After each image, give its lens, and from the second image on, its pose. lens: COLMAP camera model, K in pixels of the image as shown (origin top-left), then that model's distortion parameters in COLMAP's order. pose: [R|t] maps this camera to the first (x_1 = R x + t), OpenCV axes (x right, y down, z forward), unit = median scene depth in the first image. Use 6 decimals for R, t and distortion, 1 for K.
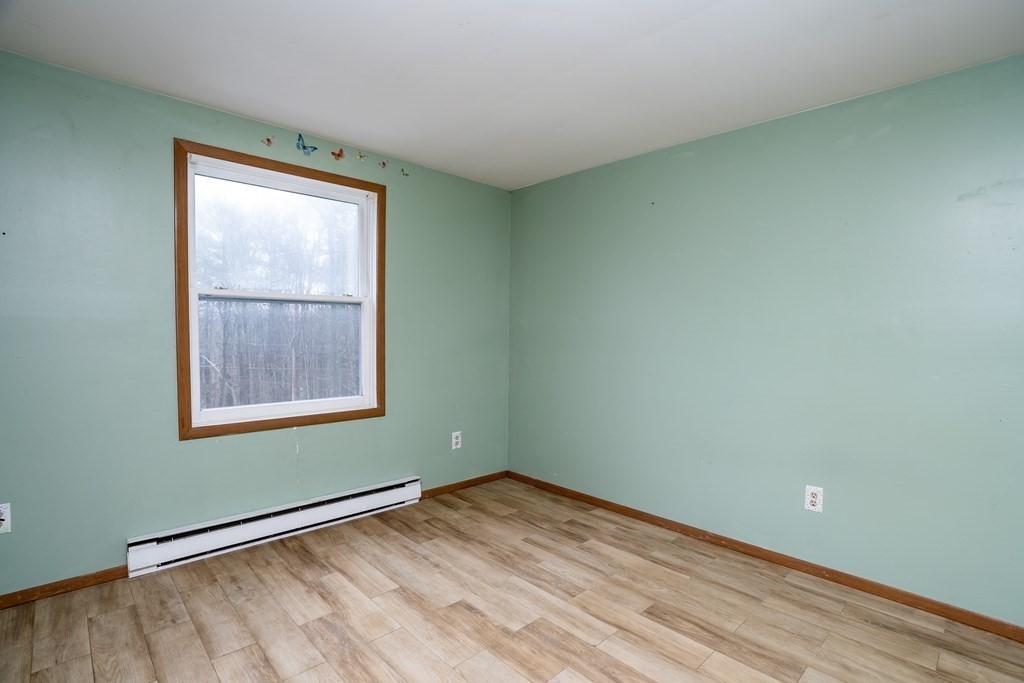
lens RADIAL K [[489.0, 0, 512.0], [0, 489.0, 341.5], [0, 0, 1]] dist [0.000272, 0.000050]
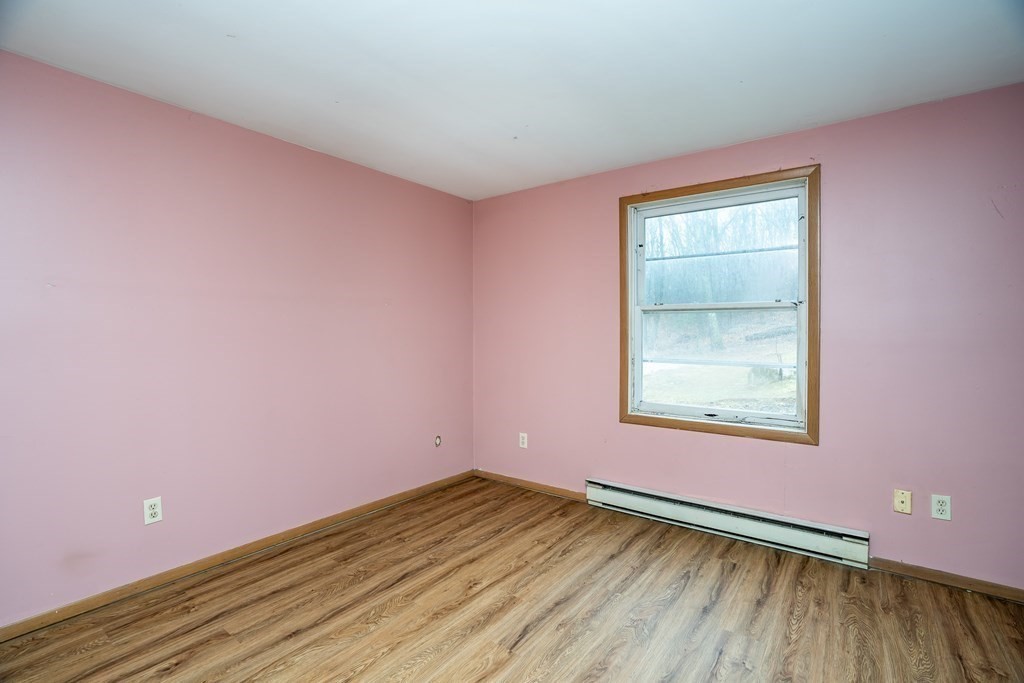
lens RADIAL K [[489.0, 0, 512.0], [0, 489.0, 341.5], [0, 0, 1]] dist [0.000272, 0.000050]
pose [[0.190234, 0.012770, -0.981656, 0.583154], [-0.016528, 0.999815, 0.009803, -0.021213], [0.981600, 0.014360, 0.190410, 0.439871]]
